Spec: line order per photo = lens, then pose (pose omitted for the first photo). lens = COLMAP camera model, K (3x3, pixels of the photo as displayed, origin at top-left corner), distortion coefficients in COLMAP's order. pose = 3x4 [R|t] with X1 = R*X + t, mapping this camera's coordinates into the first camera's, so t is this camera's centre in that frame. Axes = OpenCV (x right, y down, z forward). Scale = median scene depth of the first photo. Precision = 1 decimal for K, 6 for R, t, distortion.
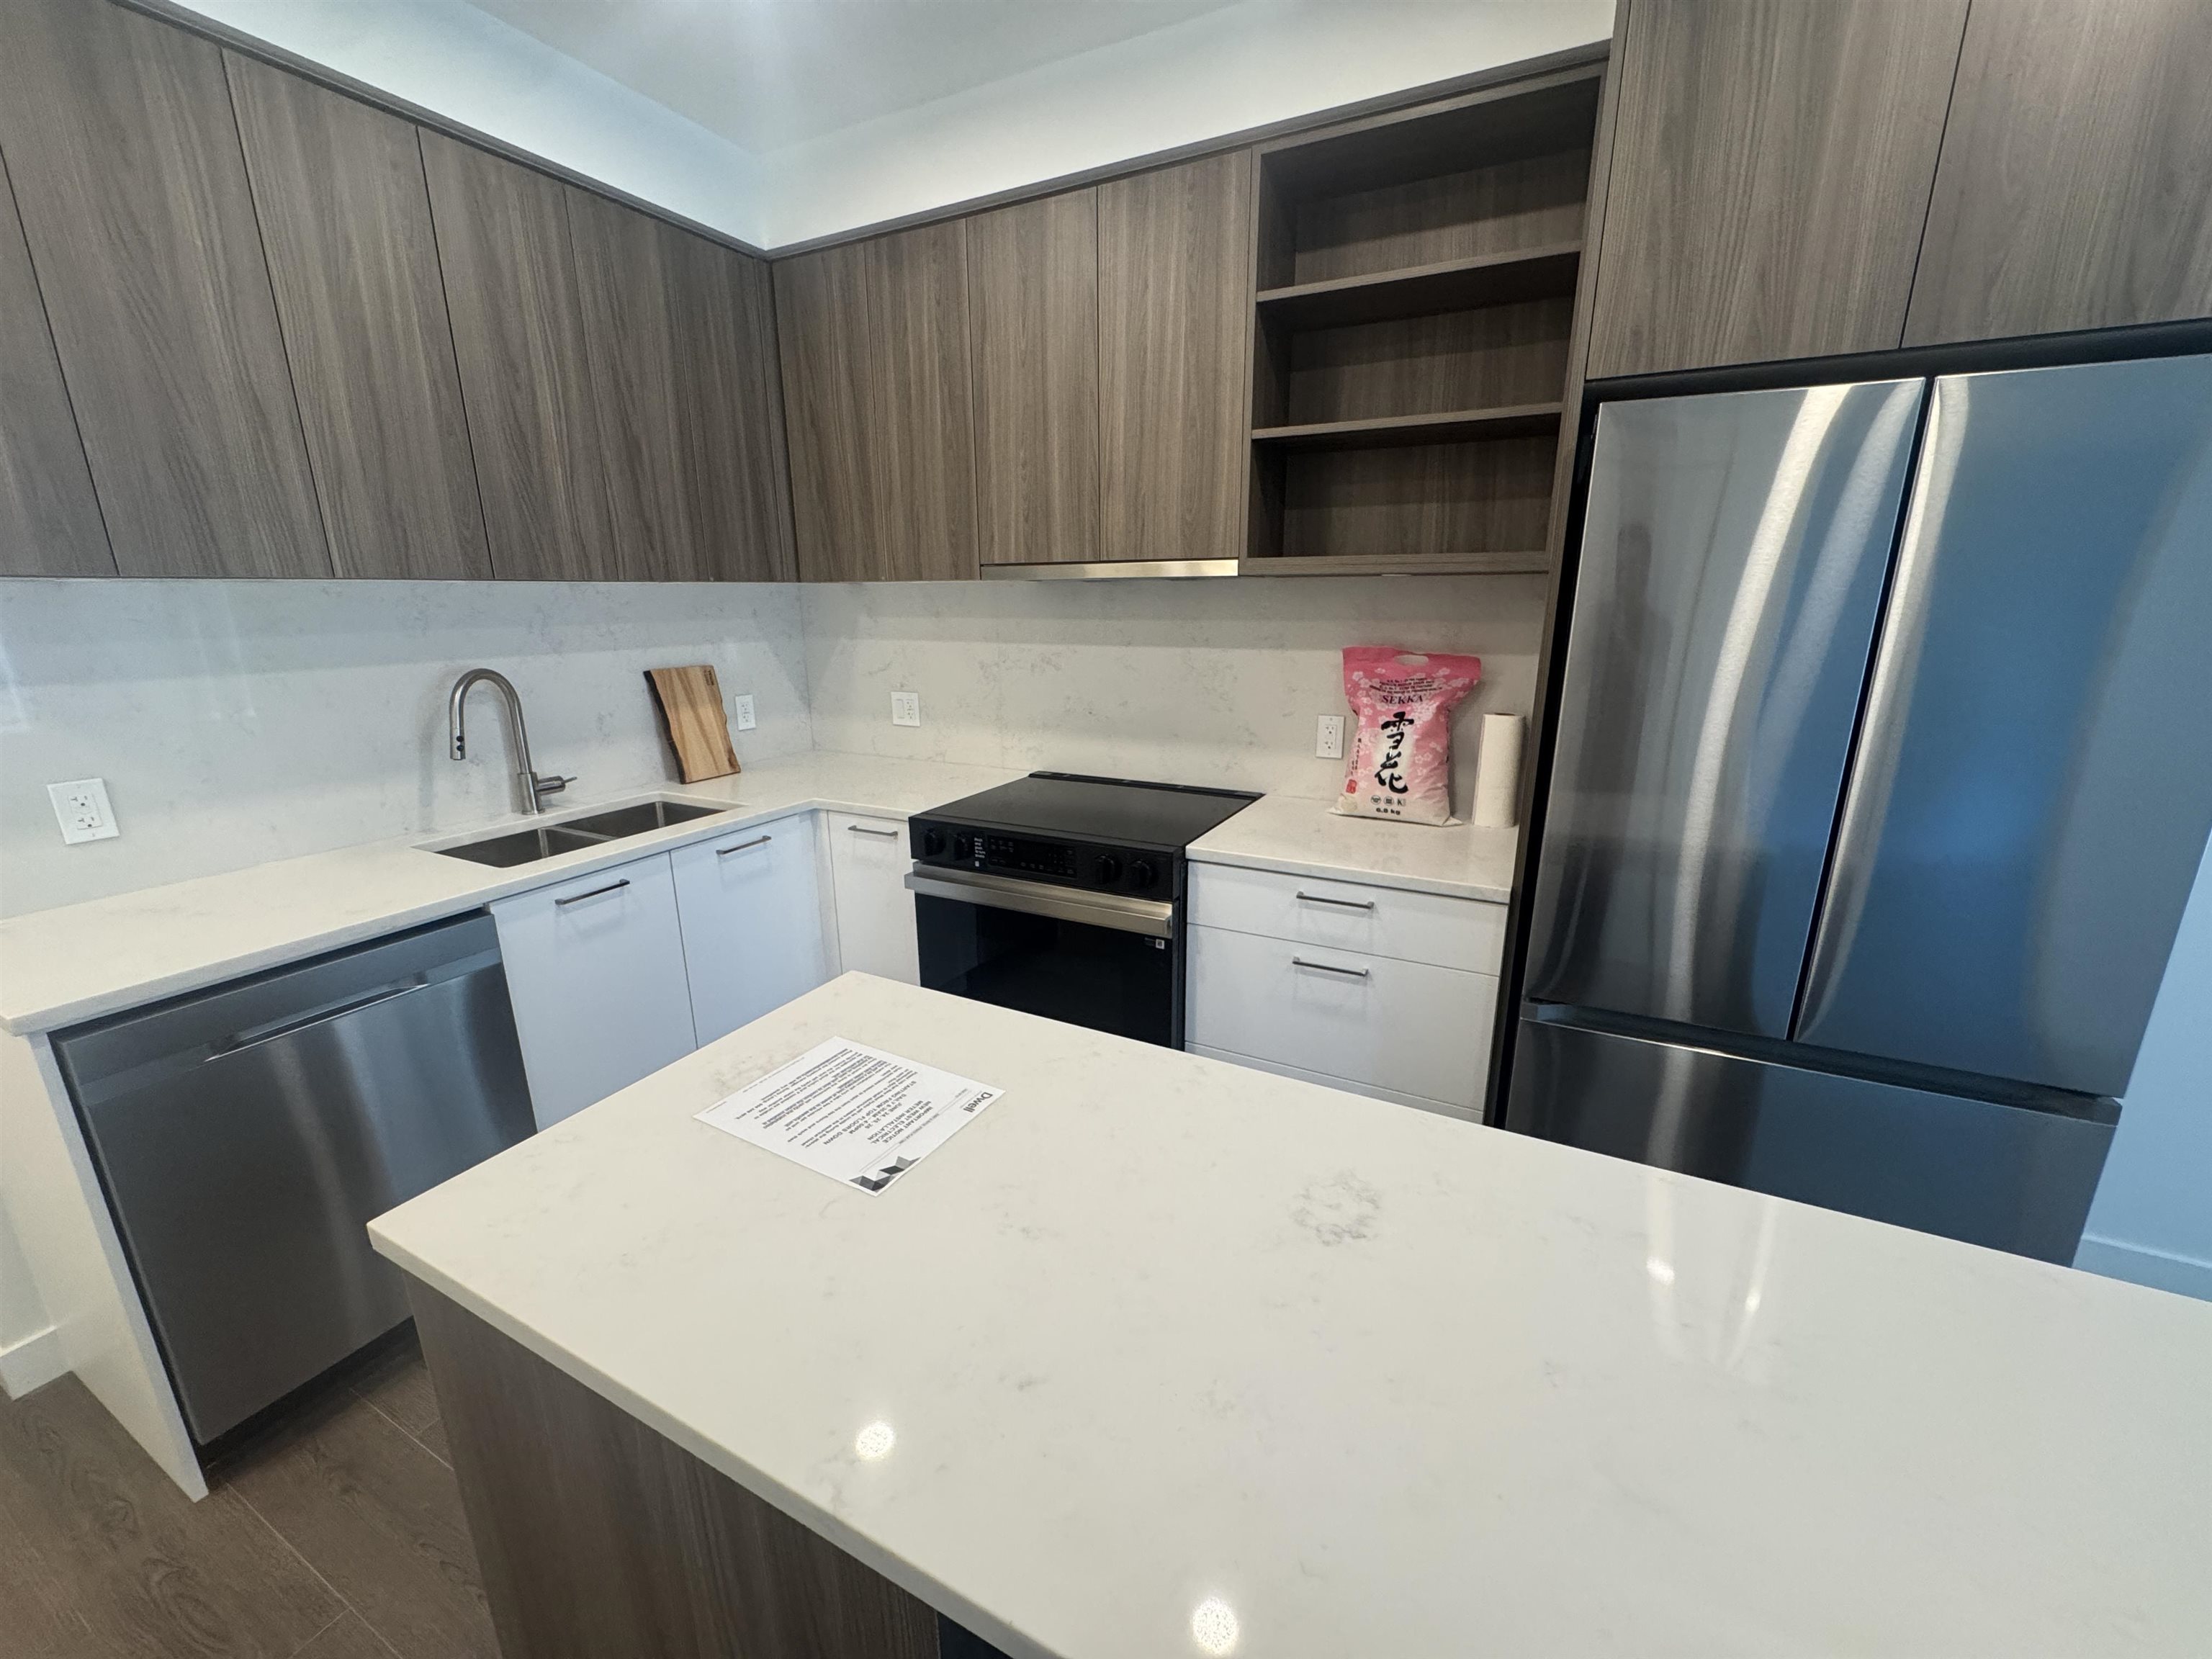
lens RADIAL K [[882.1, 0, 1104.7], [0, 882.1, 829.7], [0, 0, 1]] dist [-0.004556, 0.000612]
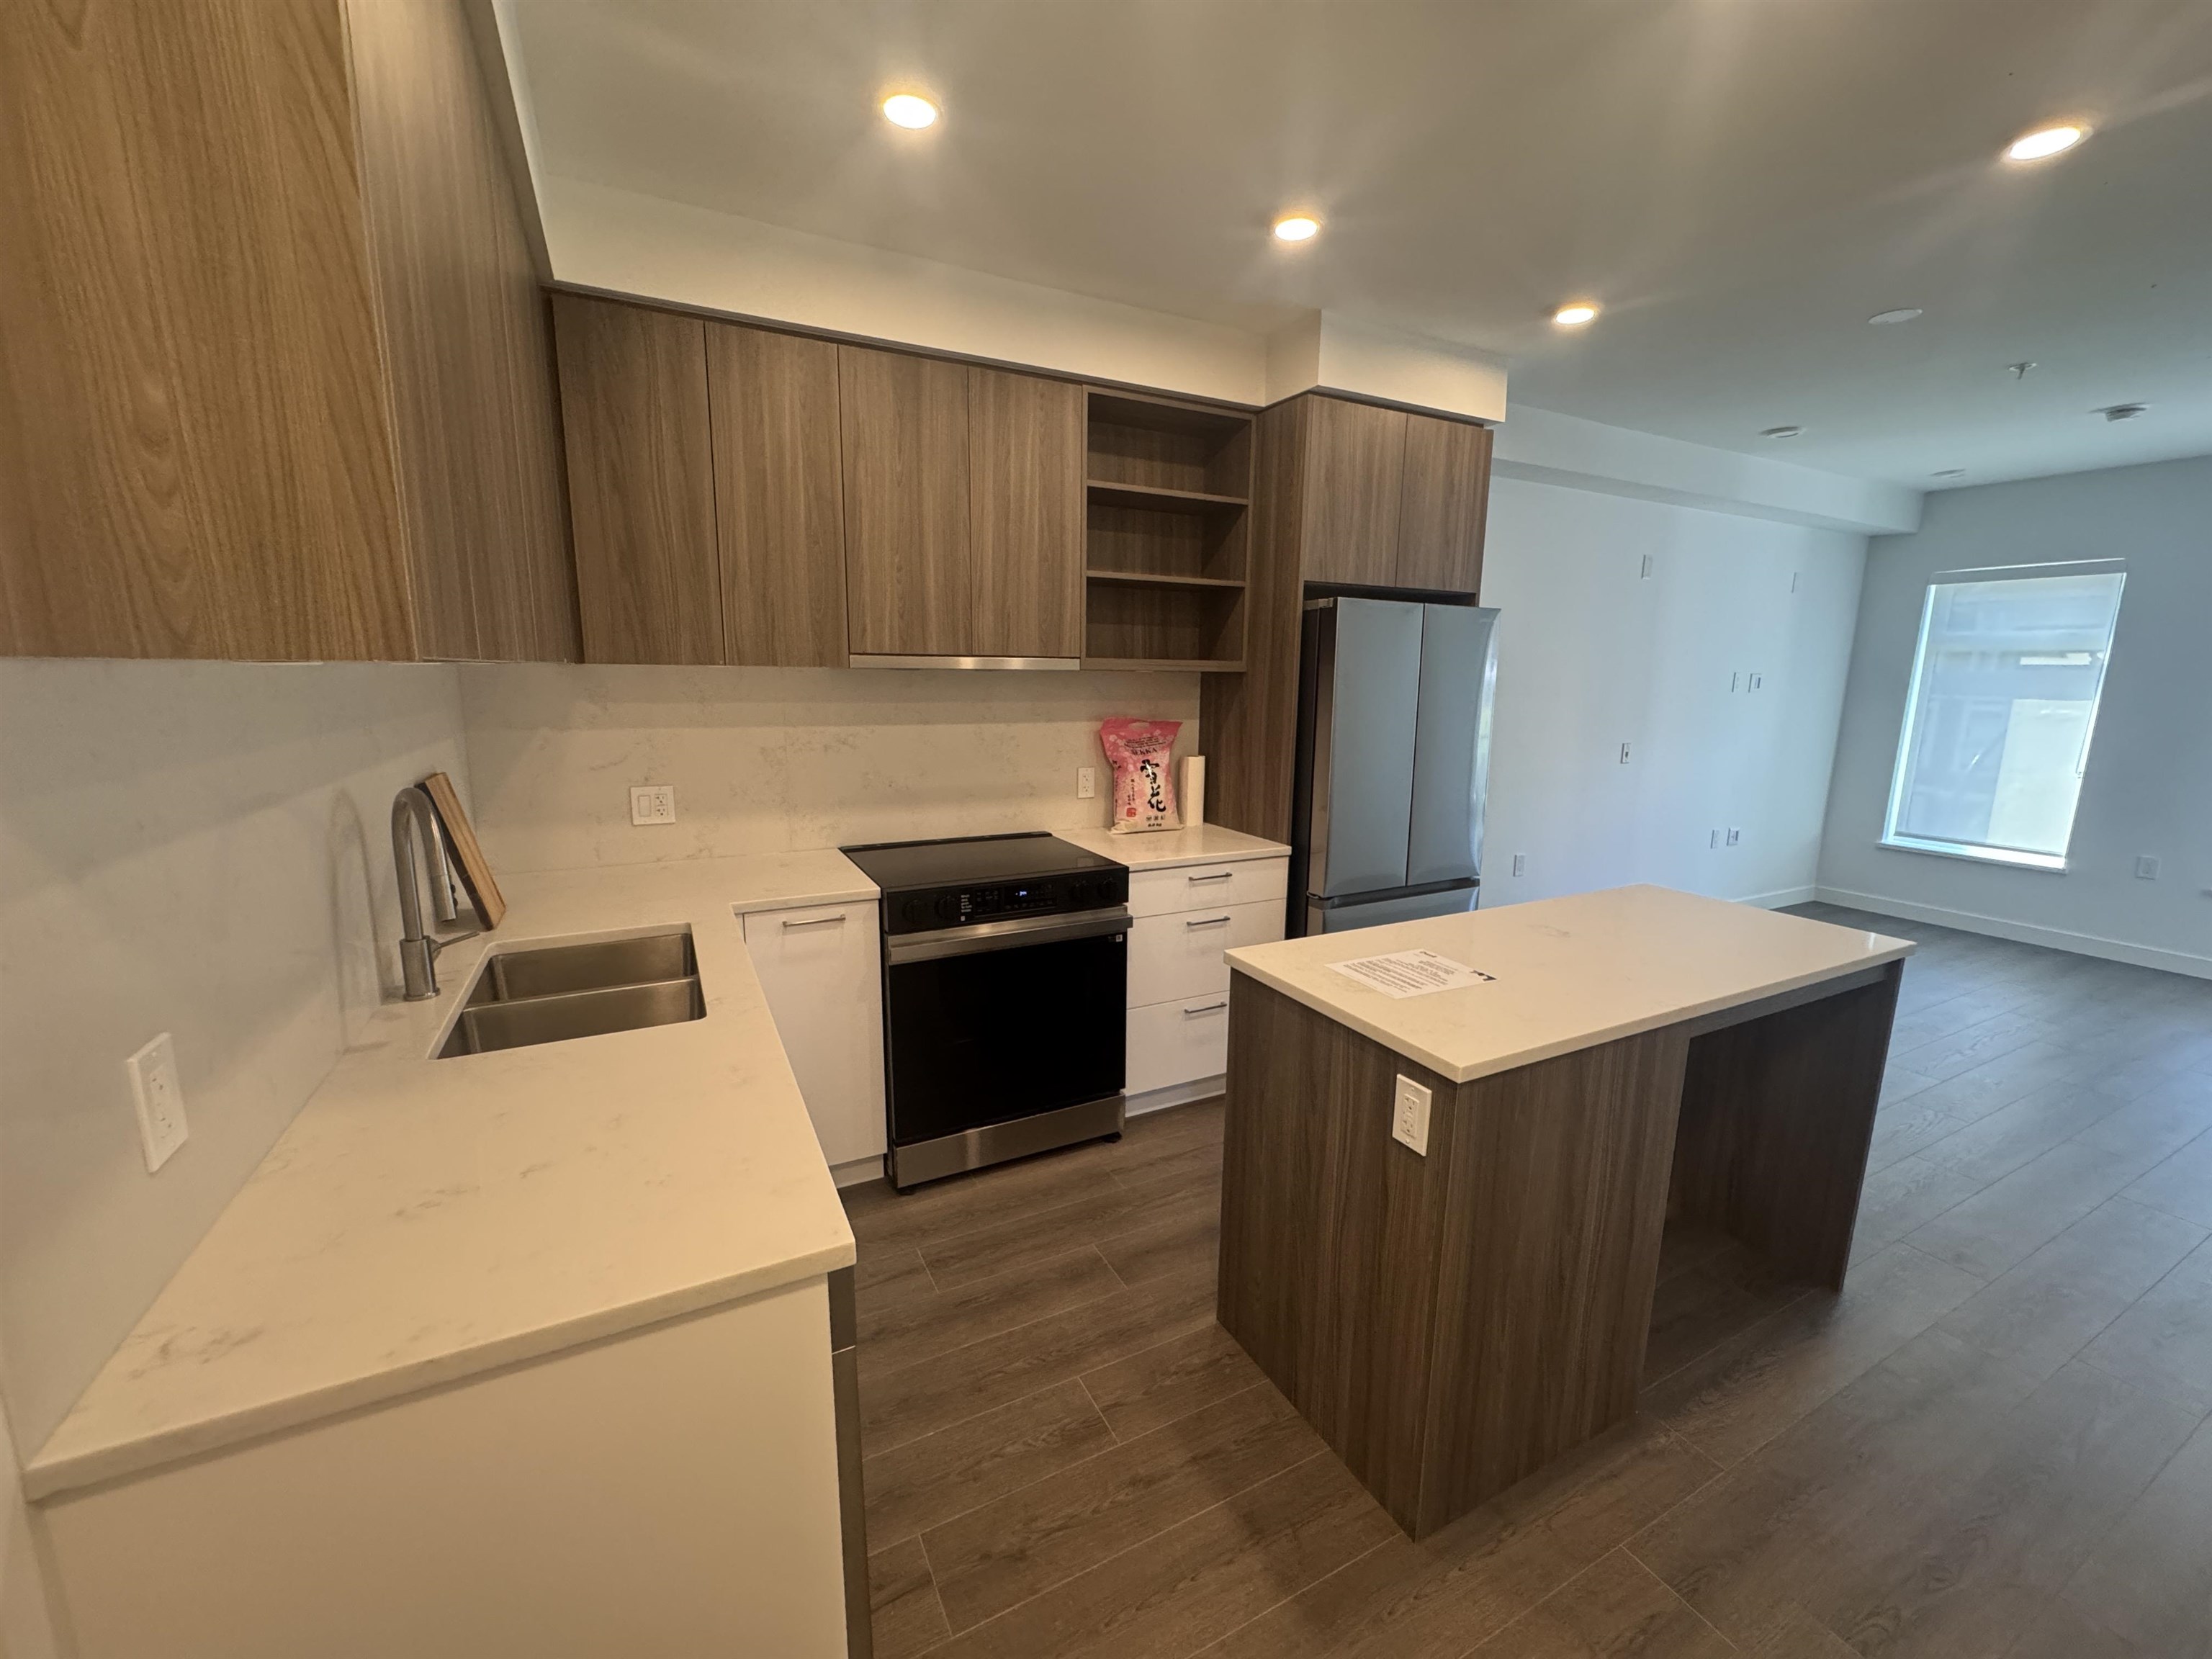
lens RADIAL K [[882.1, 0, 1102.4], [0, 882.1, 832.9], [0, 0, 1]] dist [-0.004556, 0.000612]
pose [[0.577970, -0.134503, 0.804897, -0.964716], [0.195551, 0.980414, 0.023414, -0.061693], [-0.792282, 0.143866, 0.592952, 0.184044]]
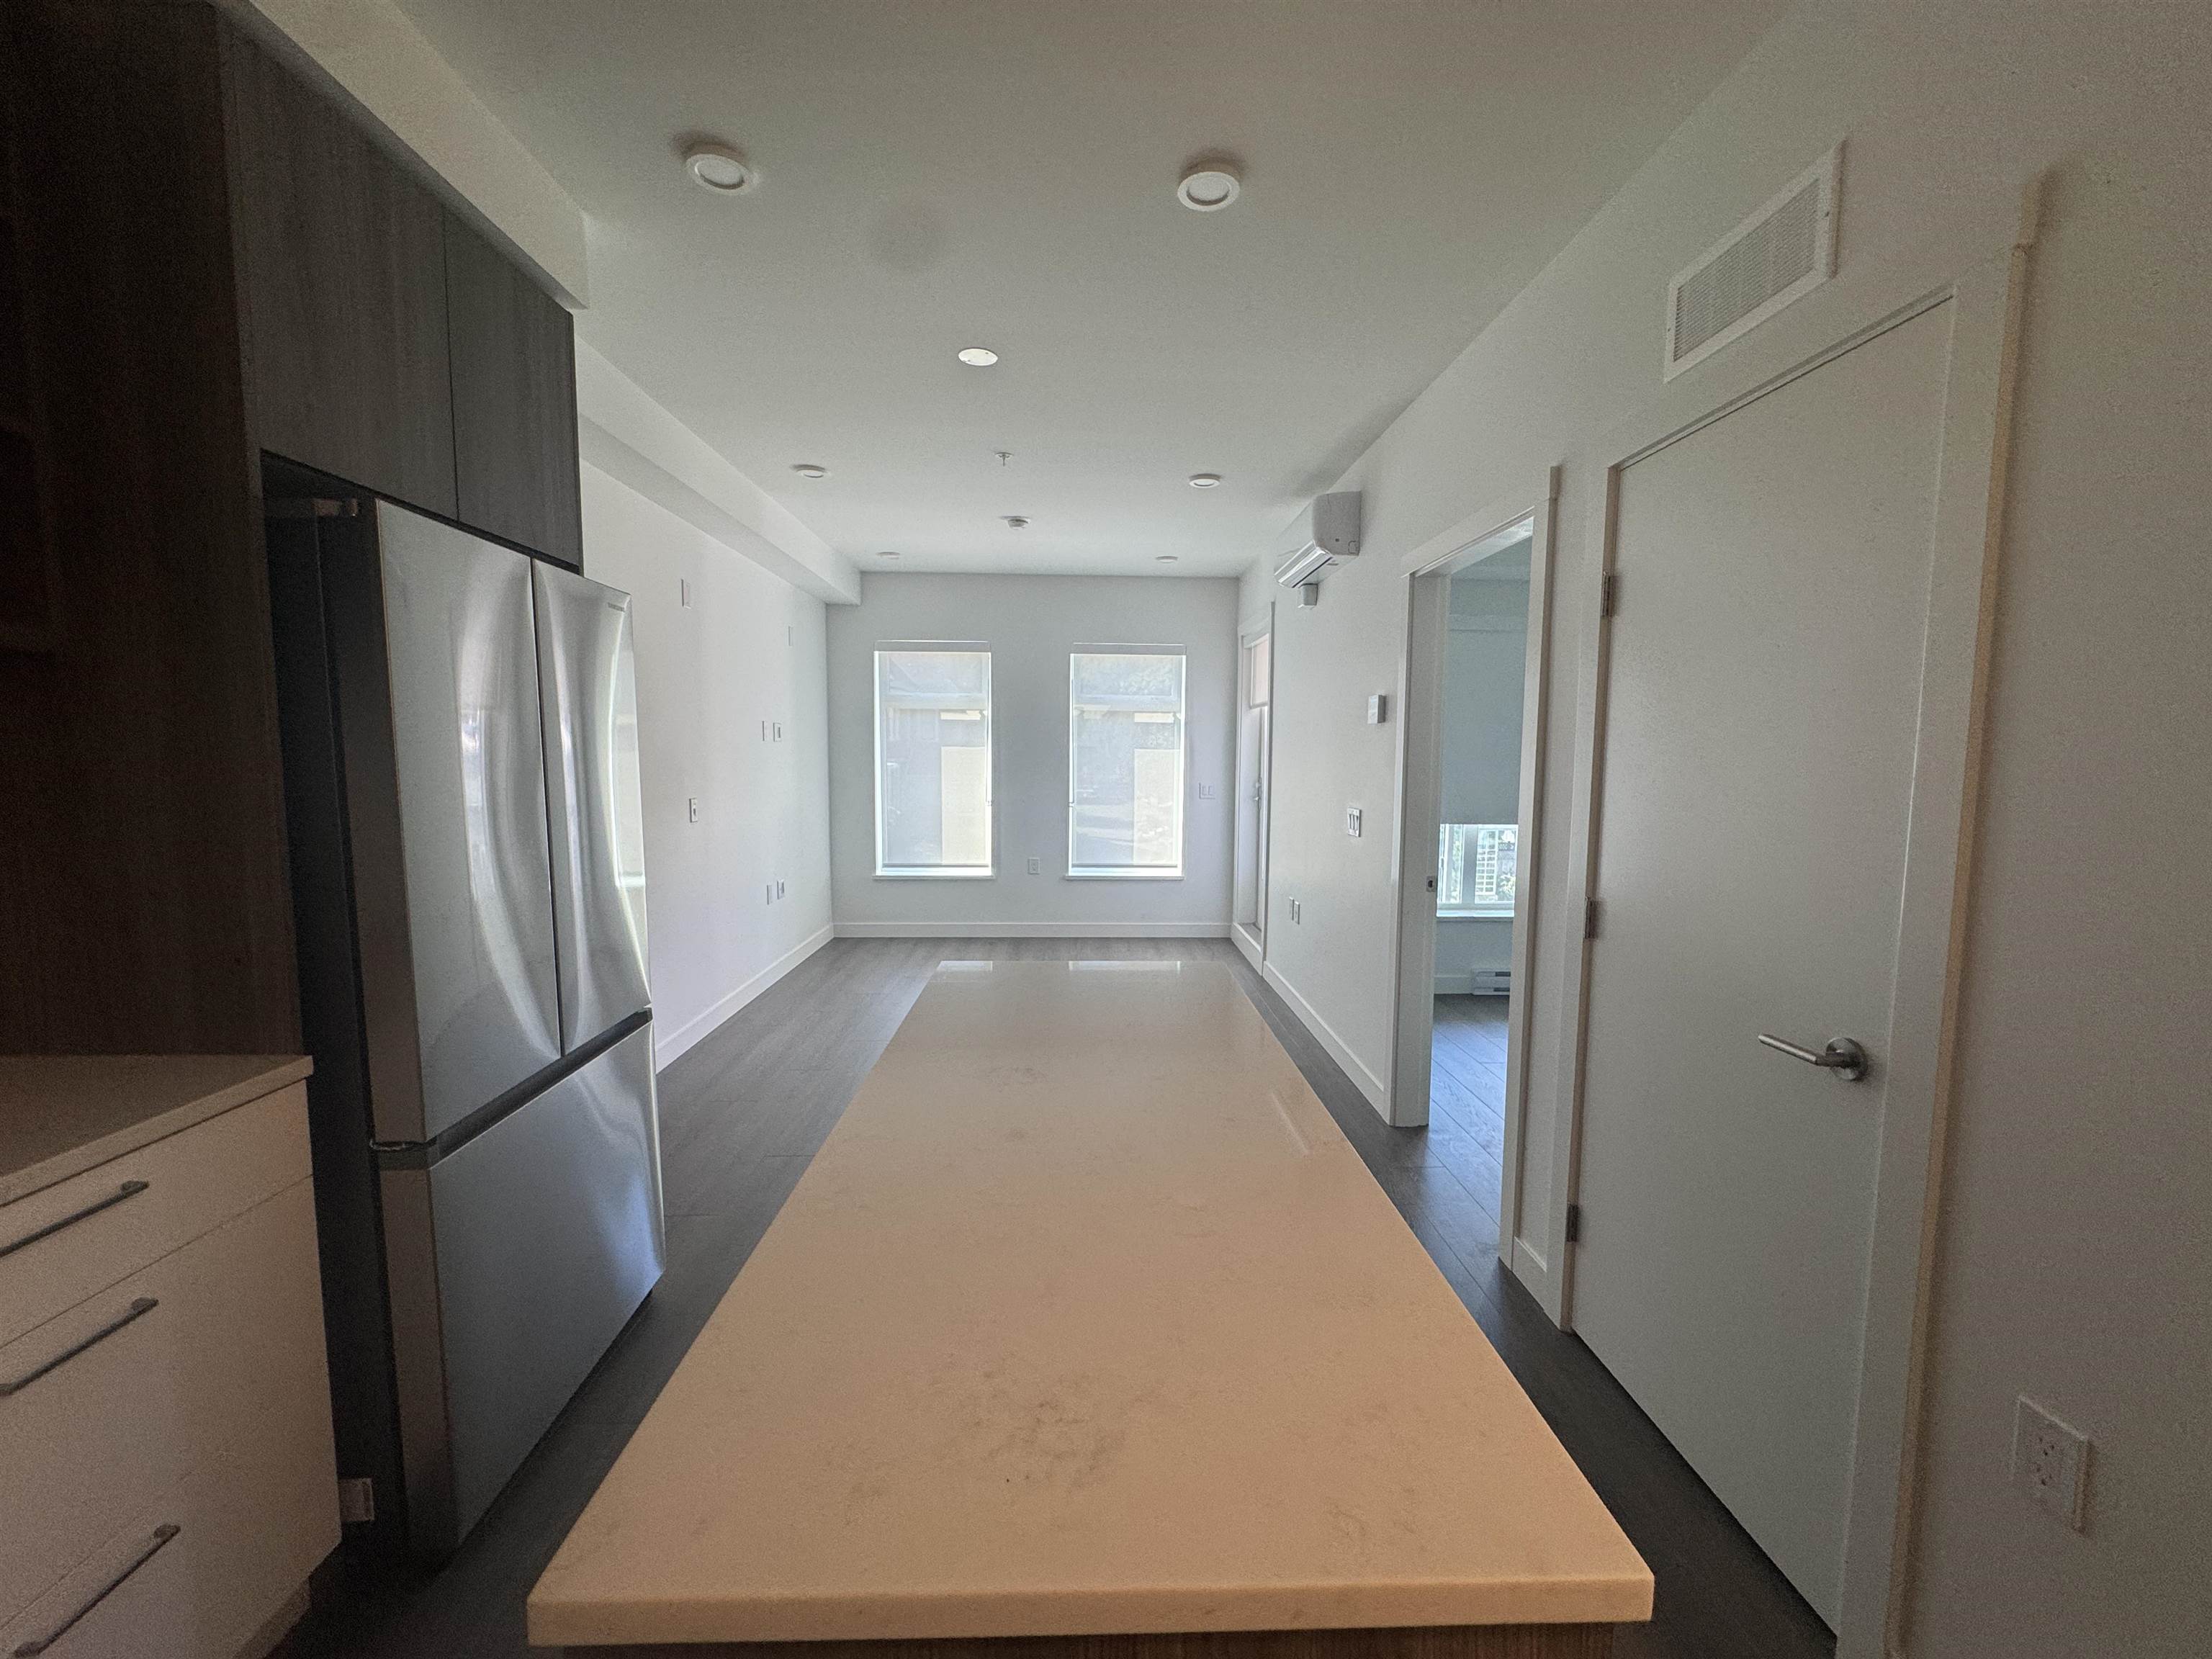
lens RADIAL K [[882.1, 0, 1102.5], [0, 882.1, 828.8], [0, 0, 1]] dist [-0.004556, 0.000612]
pose [[-0.488834, -0.073327, 0.869290, -0.438300], [0.219600, 0.954031, 0.203964, -0.103461], [-0.844285, 0.290601, -0.450260, 0.555678]]
